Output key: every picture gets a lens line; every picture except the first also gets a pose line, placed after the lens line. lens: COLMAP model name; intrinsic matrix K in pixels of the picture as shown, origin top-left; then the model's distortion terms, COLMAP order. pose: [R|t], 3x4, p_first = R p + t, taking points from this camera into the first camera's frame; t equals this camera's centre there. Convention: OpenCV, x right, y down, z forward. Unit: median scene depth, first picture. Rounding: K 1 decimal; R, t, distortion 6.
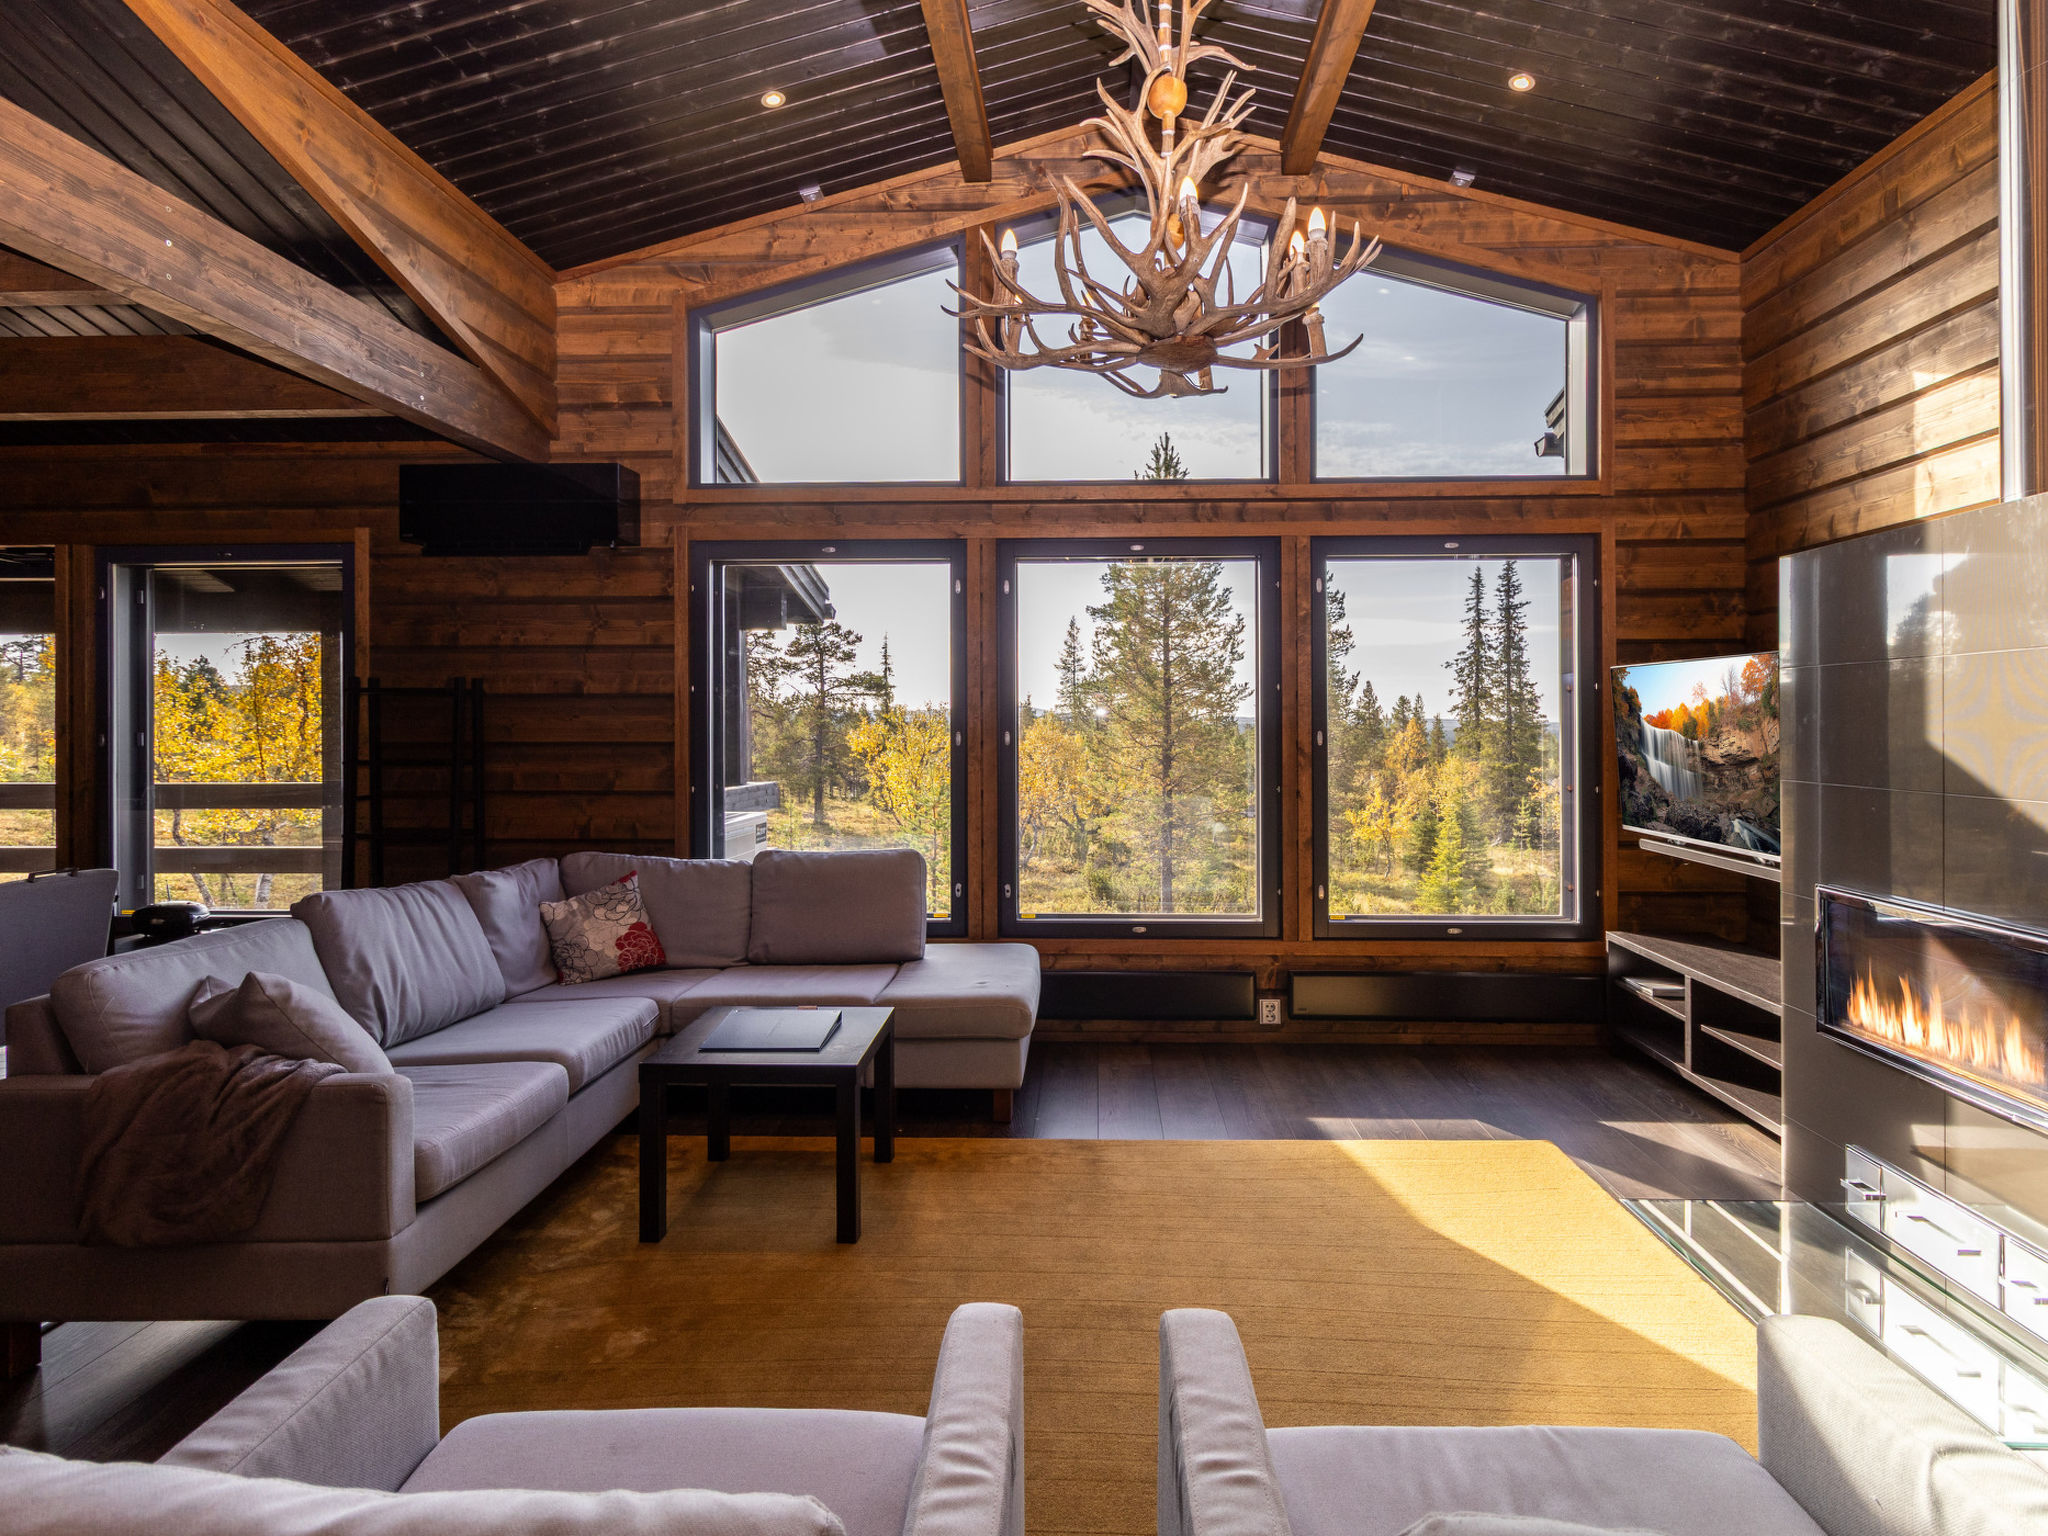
lens RADIAL K [[1103.8, 0, 1045.7], [0, 1103.8, 758.5], [0, 0, 1]] dist [-0.003684, 0.008030]
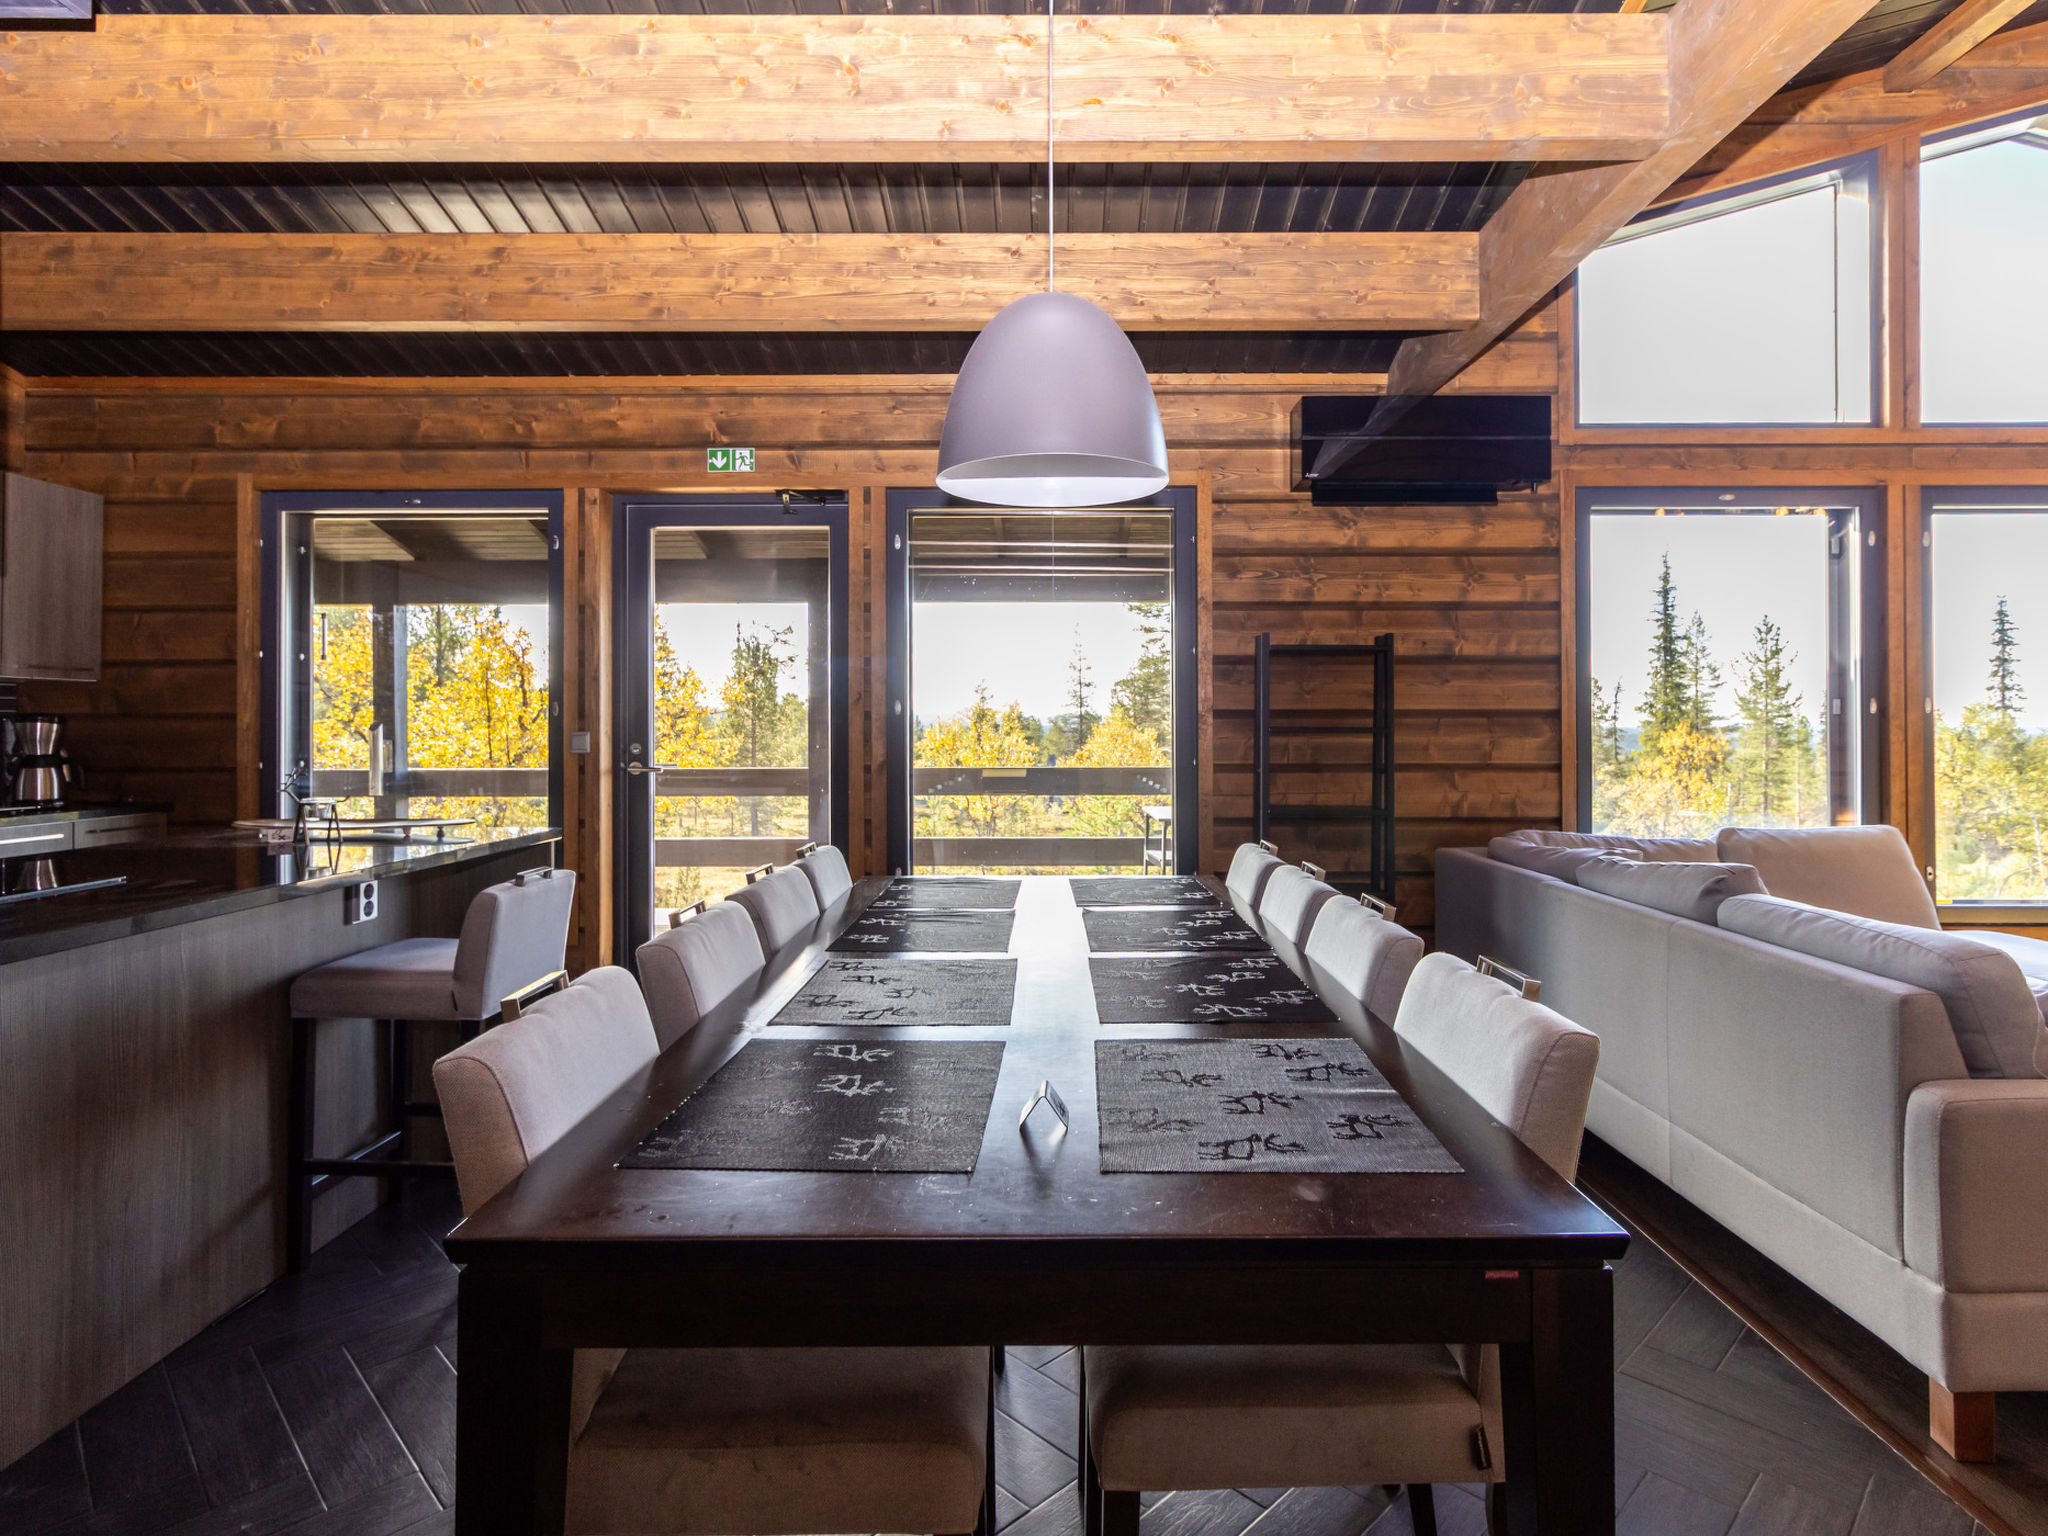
lens RADIAL K [[1096.8, 0, 1037.6], [0, 1096.8, 718.2], [0, 0, 1]] dist [0.002370, 0.000698]
pose [[0.999095, -0.001971, 0.042486, -0.844406], [0.003637, 0.999226, -0.039174, 0.026746], [-0.042375, 0.039293, 0.998329, 0.139055]]
